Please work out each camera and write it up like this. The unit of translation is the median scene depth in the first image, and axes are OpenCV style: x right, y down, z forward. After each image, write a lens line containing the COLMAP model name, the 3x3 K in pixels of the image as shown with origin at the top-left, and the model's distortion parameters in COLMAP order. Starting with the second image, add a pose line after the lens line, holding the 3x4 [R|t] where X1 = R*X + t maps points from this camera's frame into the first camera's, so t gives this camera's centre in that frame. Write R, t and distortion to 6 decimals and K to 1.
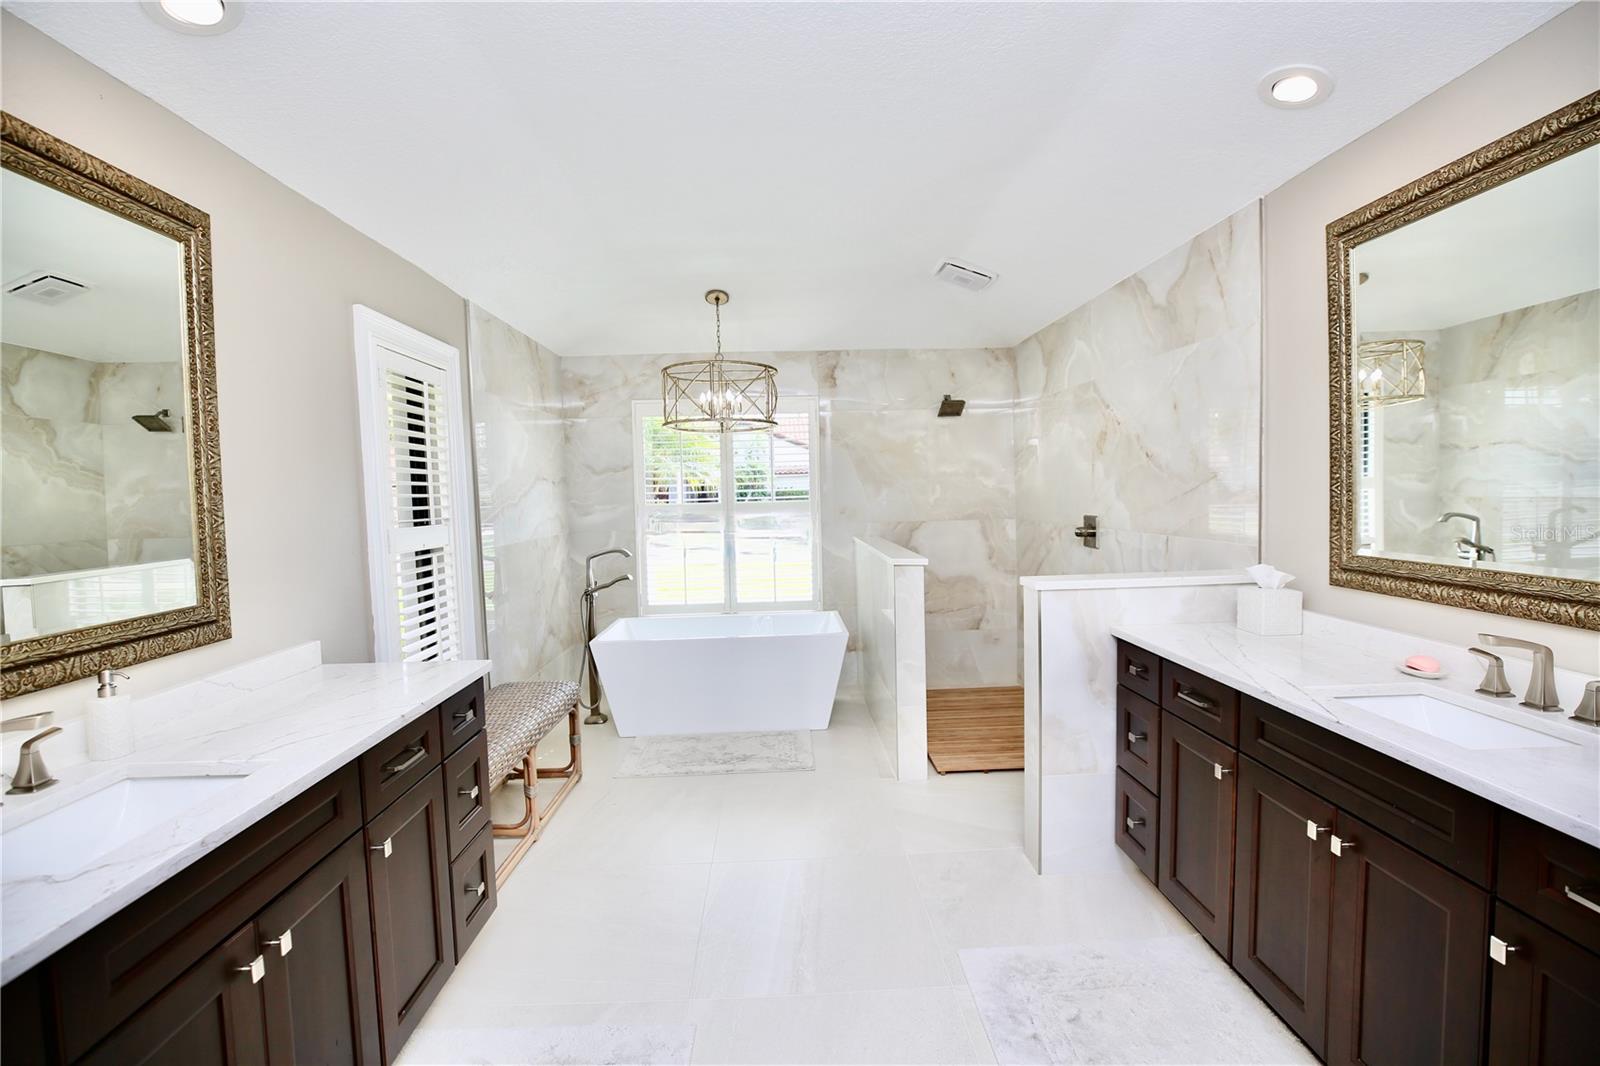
lens RADIAL K [[722.1, 0, 803.8], [0, 722.1, 529.1], [0, 0, 1]] dist [-0.049504, 0.015596]
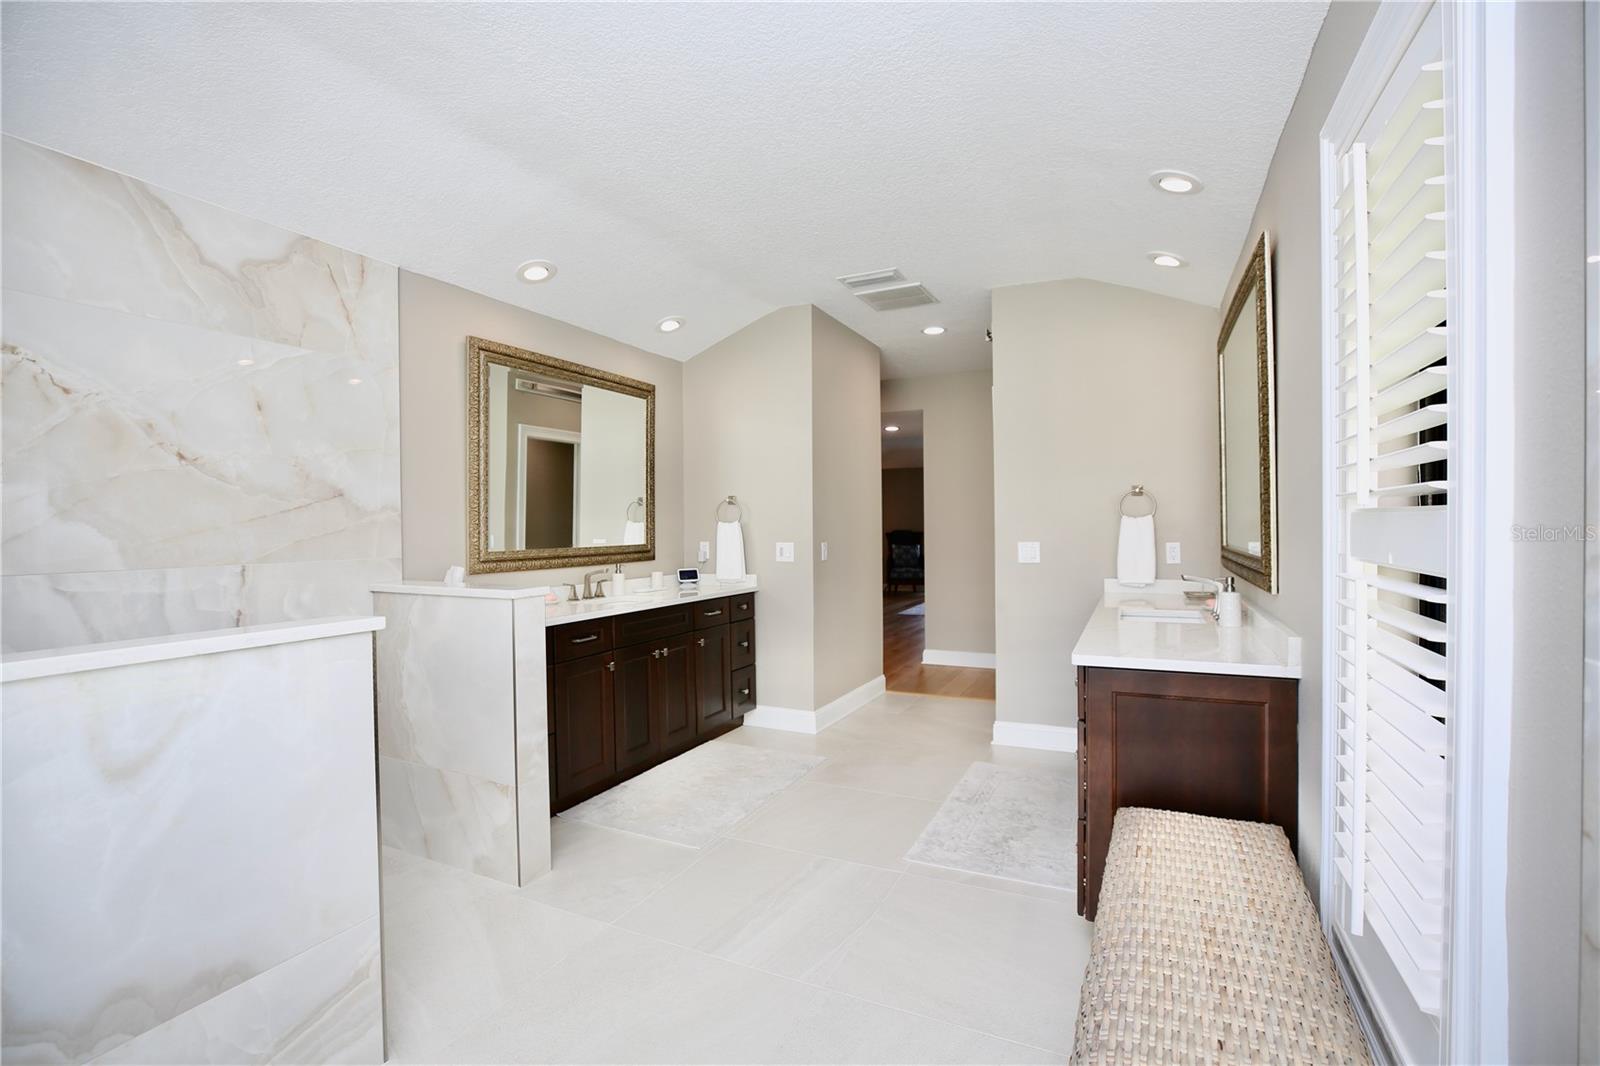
lens RADIAL K [[722.1, 0, 803.8], [0, 722.1, 529.1], [0, 0, 1]] dist [-0.049504, 0.015596]
pose [[-0.885272, 0.034528, 0.463789, -0.588292], [0.060222, 0.997355, 0.040700, -0.035943], [-0.461157, 0.063961, -0.885010, 2.045883]]
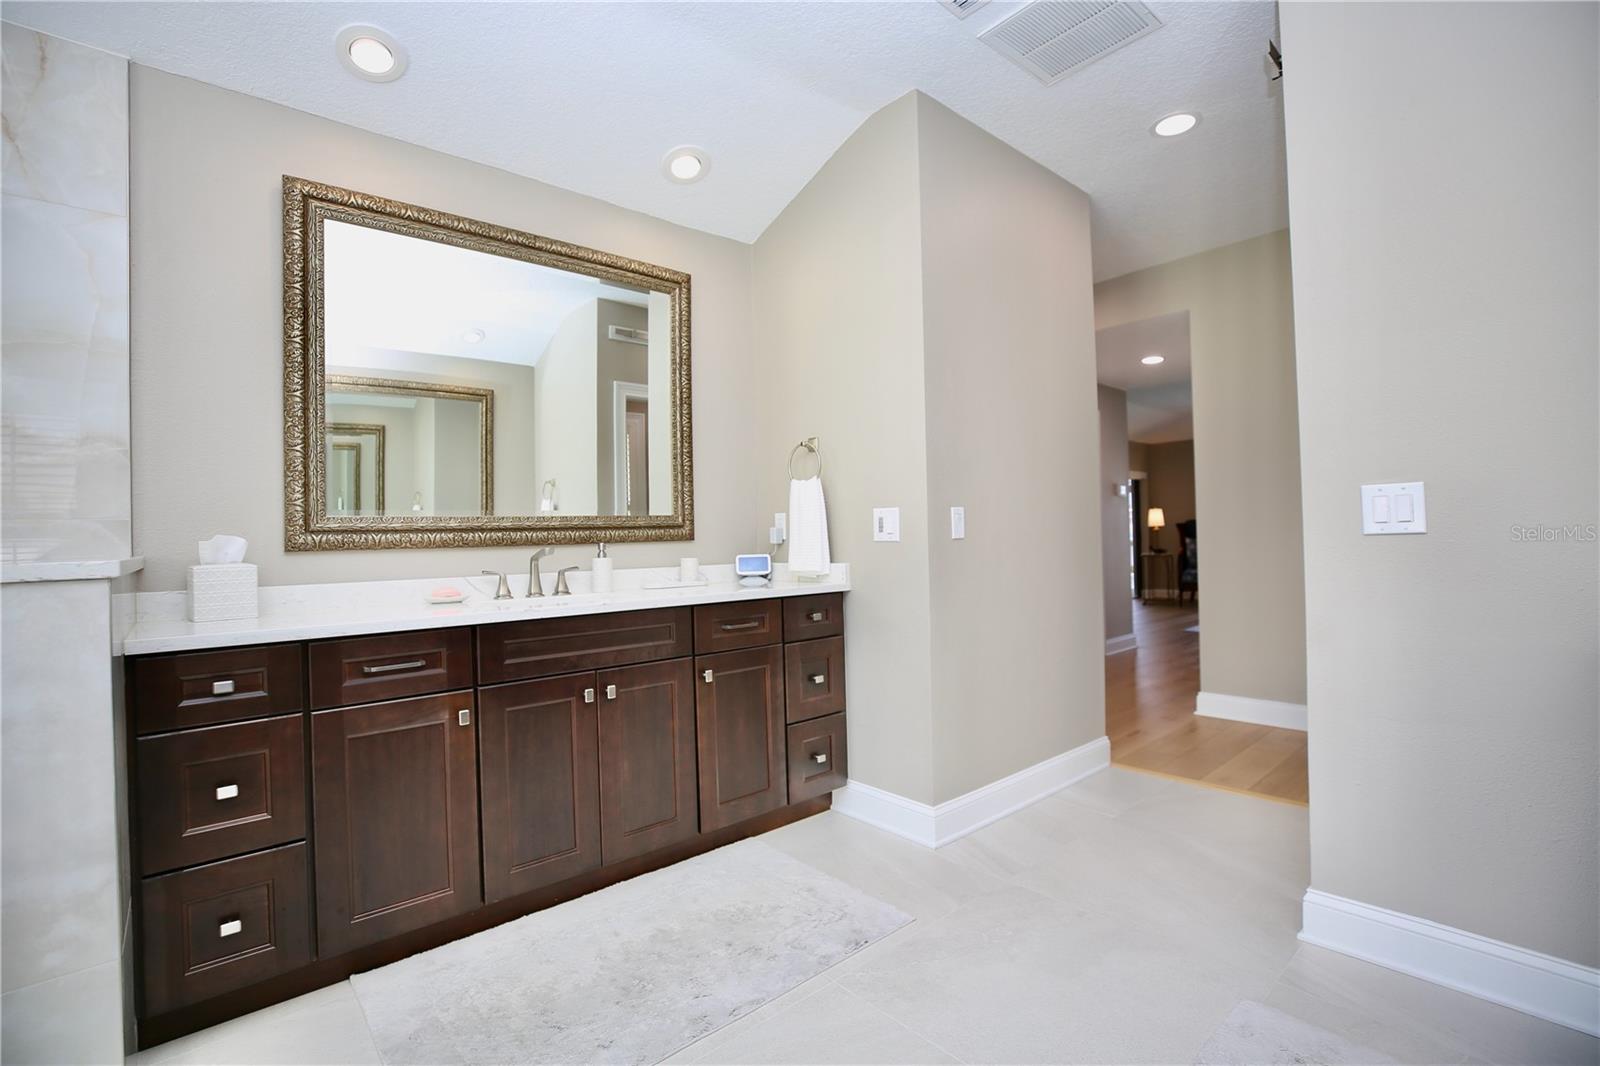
lens RADIAL K [[722.1, 0, 803.8], [0, 722.1, 529.1], [0, 0, 1]] dist [-0.049504, 0.015596]
pose [[-0.632362, 0.050959, 0.772995, -0.419309], [0.084790, 0.996392, 0.003678, 0.105864], [-0.770018, 0.067868, -0.634402, 1.091227]]
